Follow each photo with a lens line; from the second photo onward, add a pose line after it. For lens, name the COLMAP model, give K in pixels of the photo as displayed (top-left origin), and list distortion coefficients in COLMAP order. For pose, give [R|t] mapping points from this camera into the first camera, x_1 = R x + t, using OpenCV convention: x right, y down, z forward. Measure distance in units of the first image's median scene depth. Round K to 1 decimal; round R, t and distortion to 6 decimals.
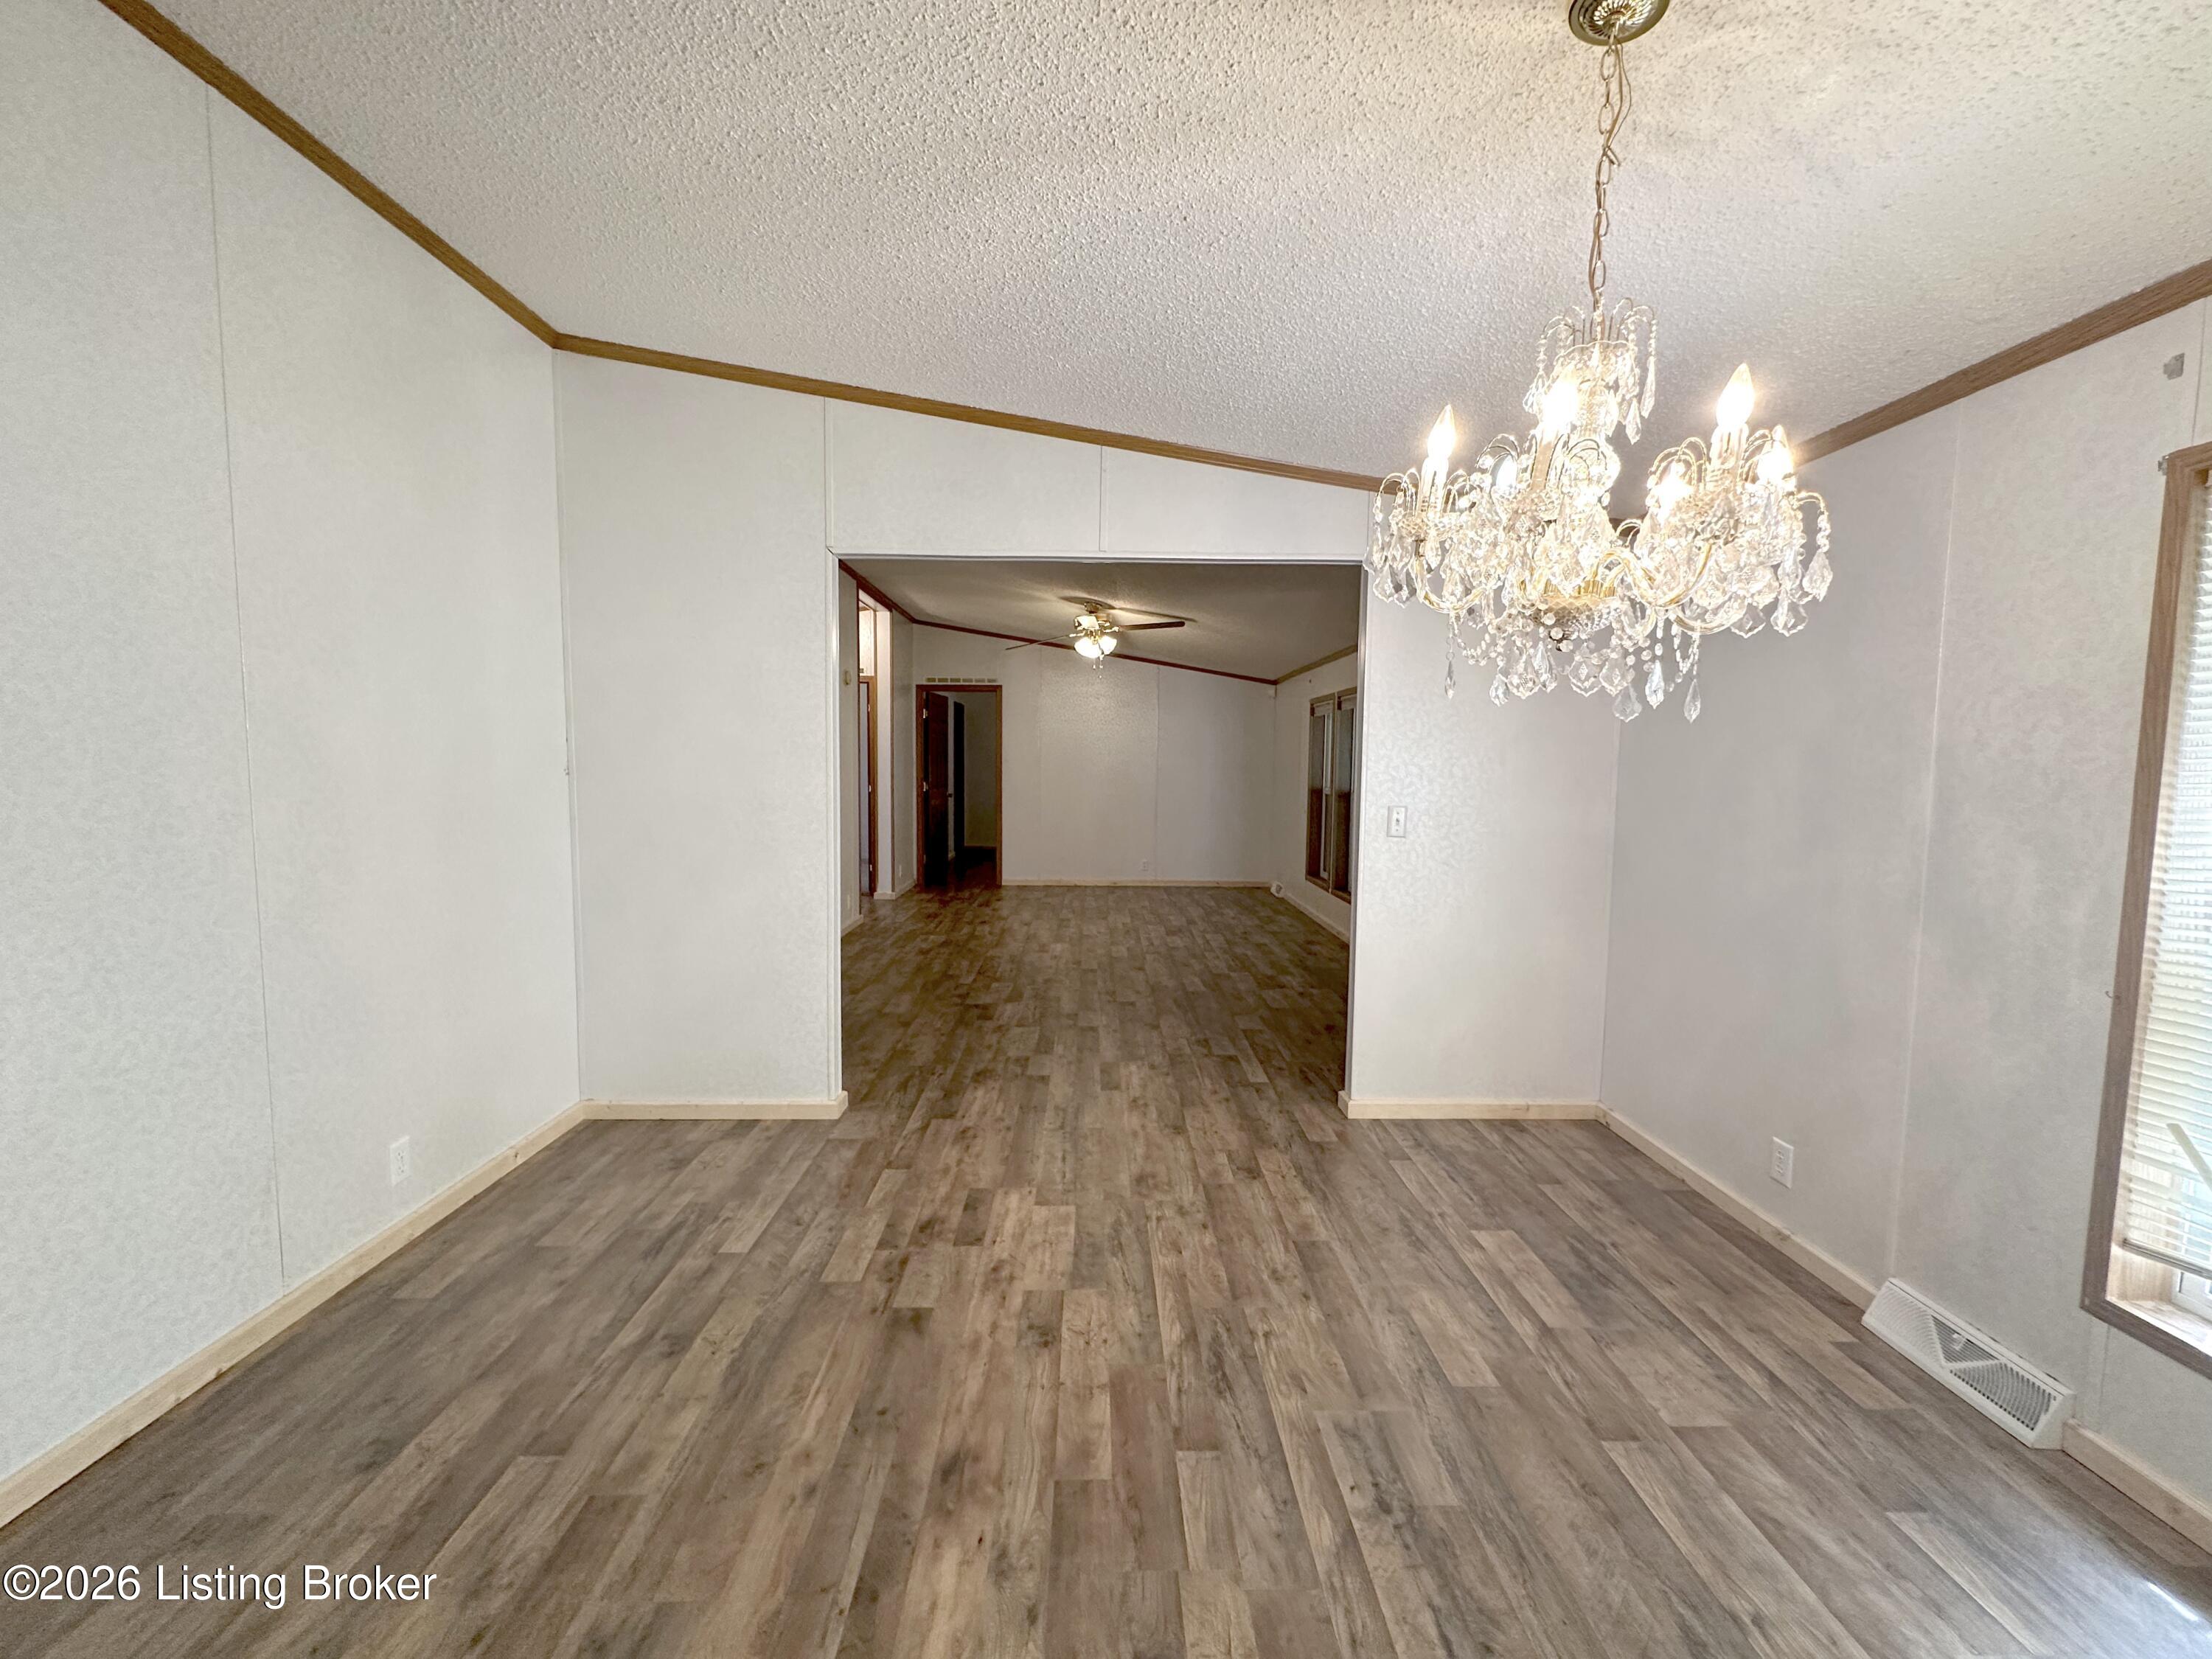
lens RADIAL K [[885.5, 0, 1106.0], [0, 885.5, 829.5], [0, 0, 1]] dist [-0.003419, 0.000605]
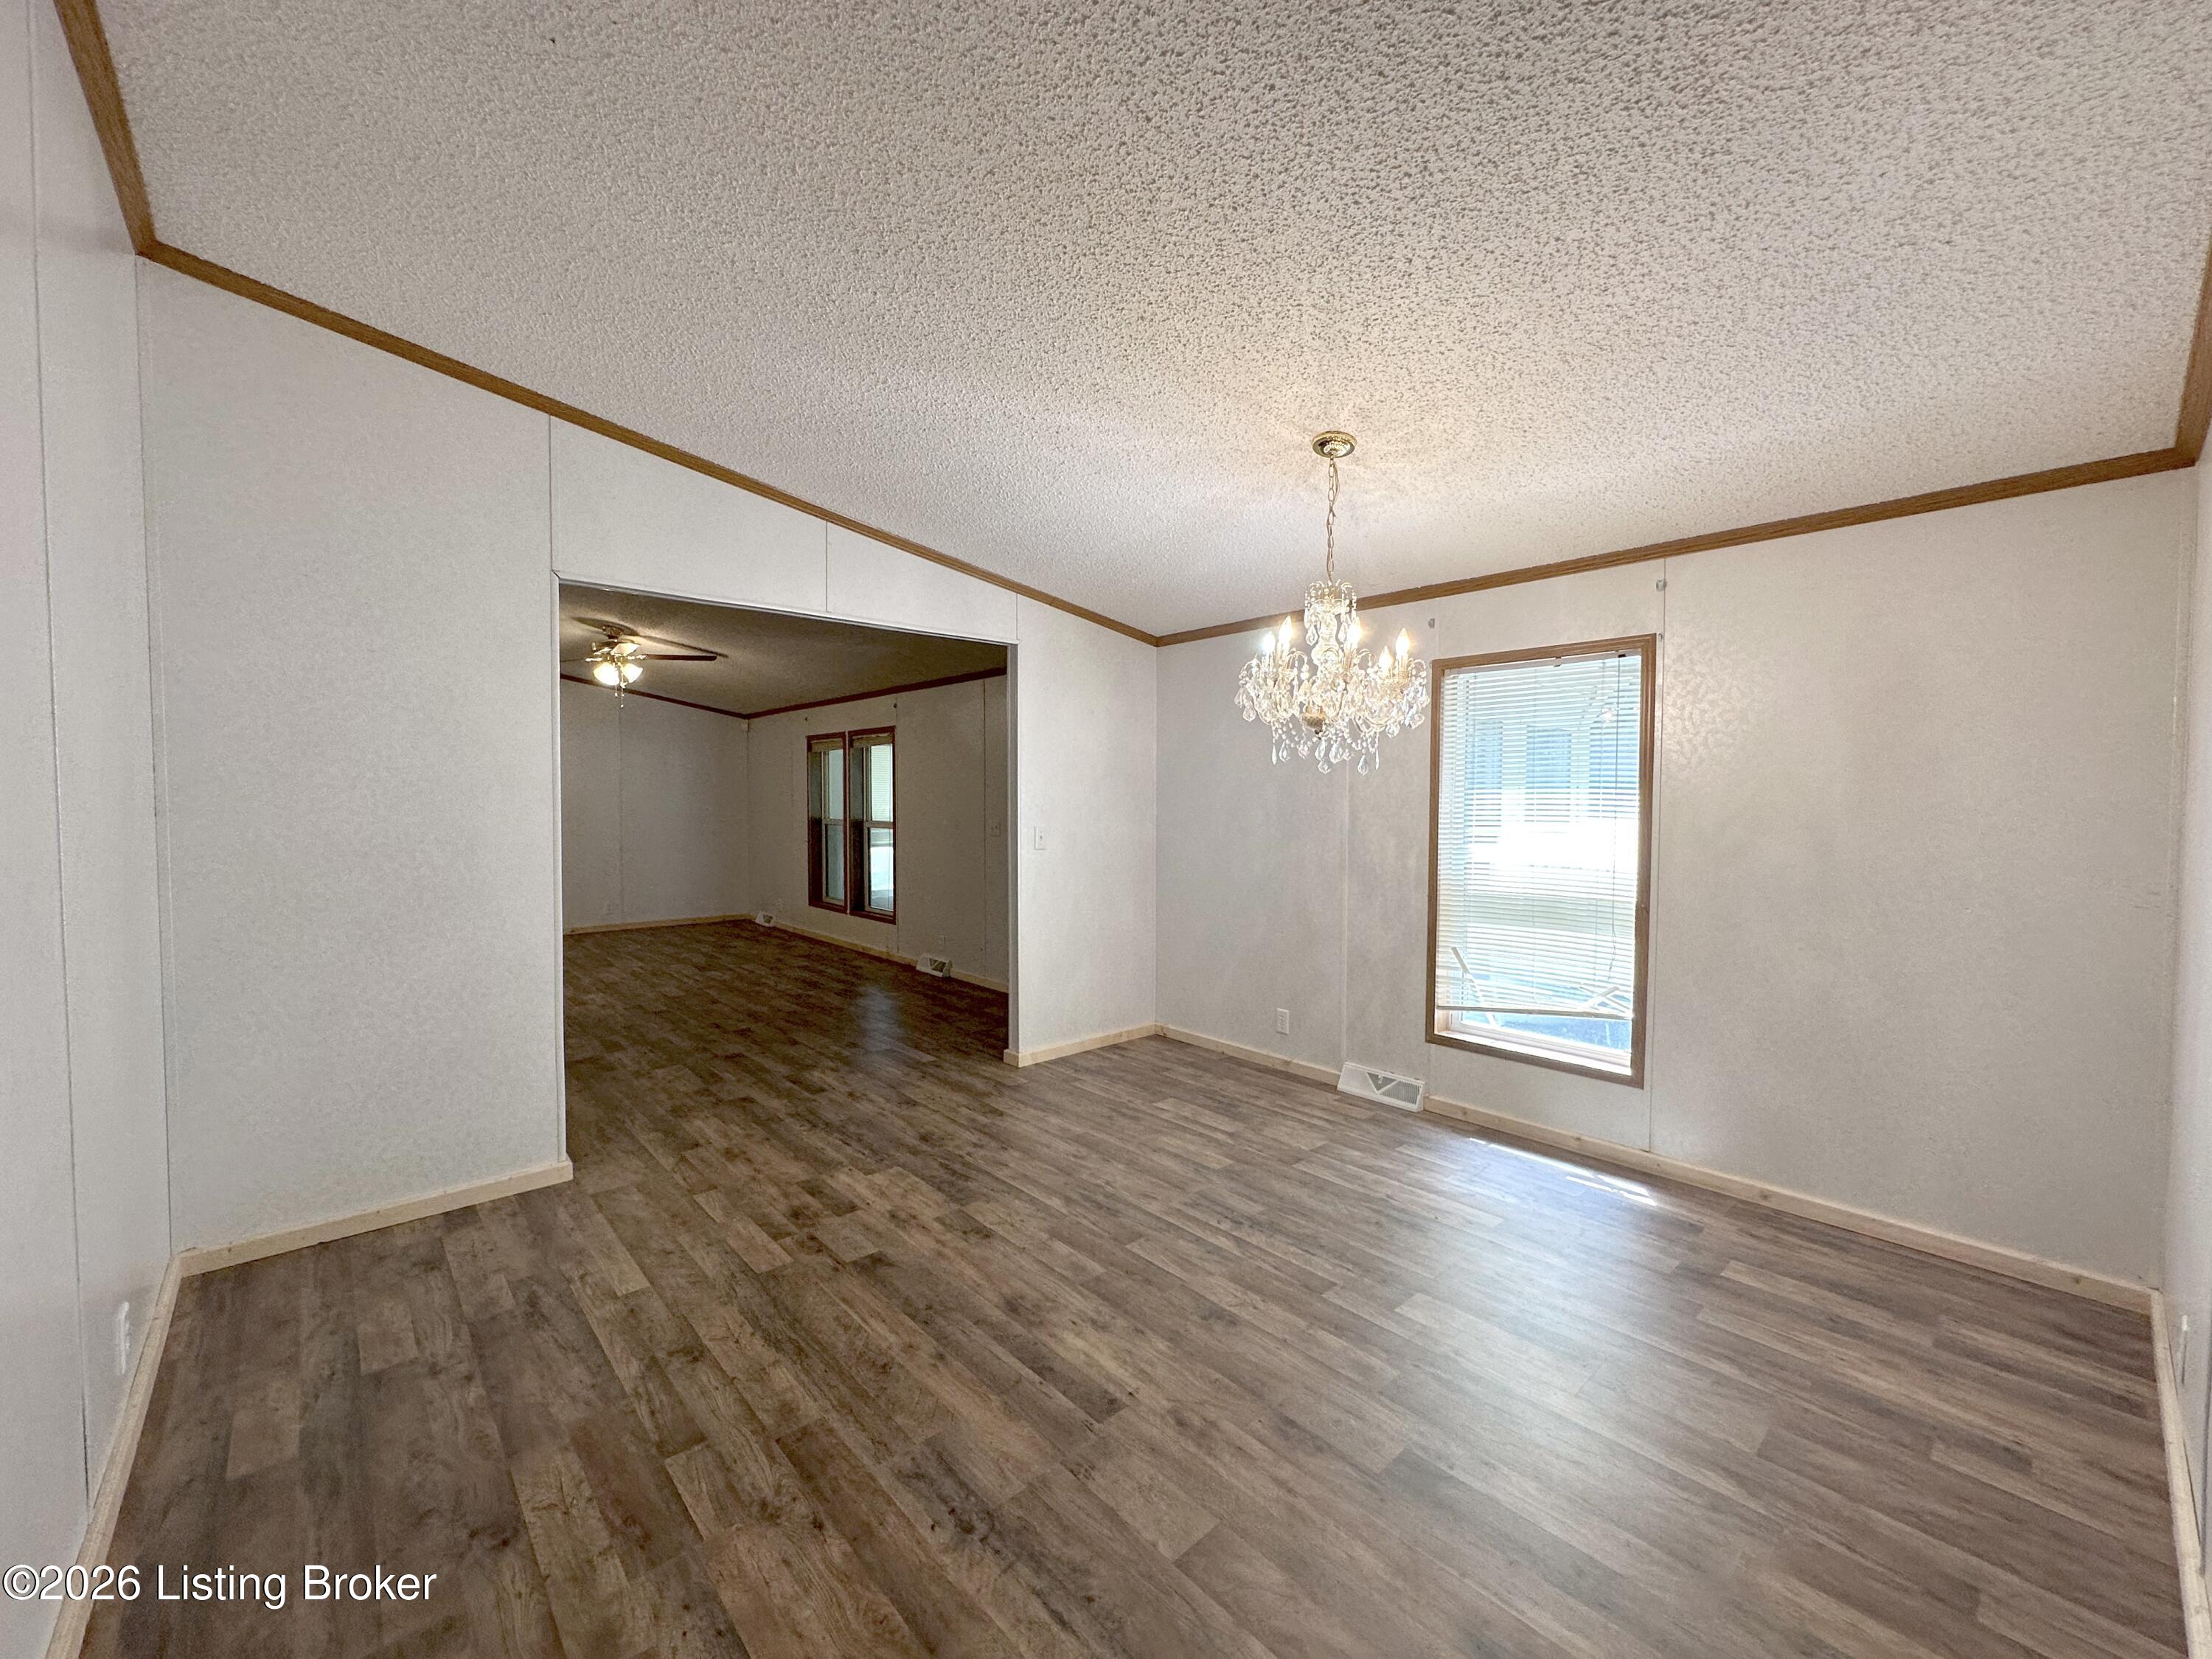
lens RADIAL K [[885.5, 0, 1106.0], [0, 885.5, 829.5], [0, 0, 1]] dist [-0.003419, 0.000605]
pose [[0.755245, -0.030144, 0.654749, -0.636963], [0.053666, 0.998432, -0.015935, 0.006146], [-0.653242, 0.047172, 0.755678, -0.114698]]
